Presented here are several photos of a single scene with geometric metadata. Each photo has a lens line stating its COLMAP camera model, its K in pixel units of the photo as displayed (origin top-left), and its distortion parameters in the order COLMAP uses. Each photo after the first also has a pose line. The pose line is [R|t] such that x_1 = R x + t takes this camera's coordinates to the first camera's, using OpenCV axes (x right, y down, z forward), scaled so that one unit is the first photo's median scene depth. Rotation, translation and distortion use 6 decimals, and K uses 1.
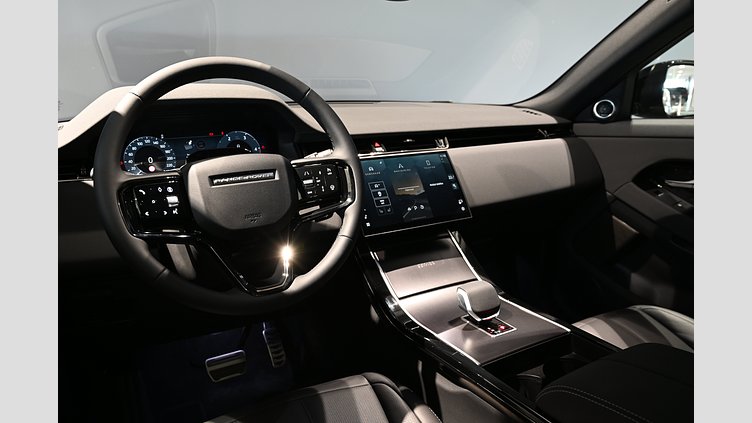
lens RADIAL K [[615.3, 0, 376.0], [0, 615.3, 211.5], [0, 0, 1]] dist [-0.002916, -0.000248]
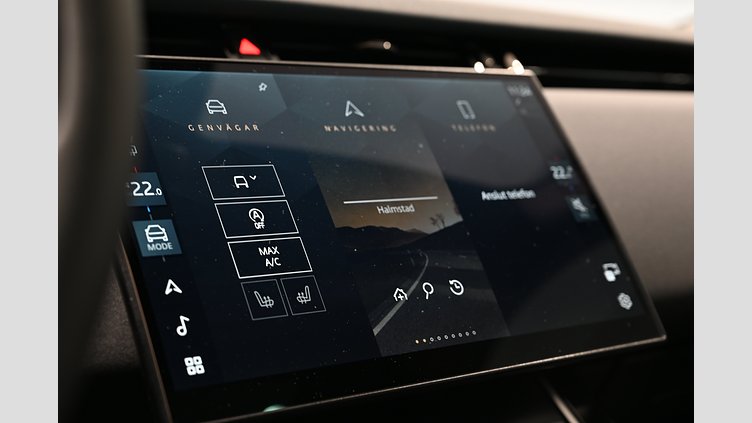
lens RADIAL K [[1207.8, 0, 376.0], [0, 1207.8, 211.5], [0, 0, 1]] dist [-0.008805, -0.006333]
pose [[0.995845, -0.006309, 0.090848, 0.008713], [0.019655, 0.988976, -0.146769, 0.027934], [-0.088921, 0.147945, 0.984990, 0.584908]]
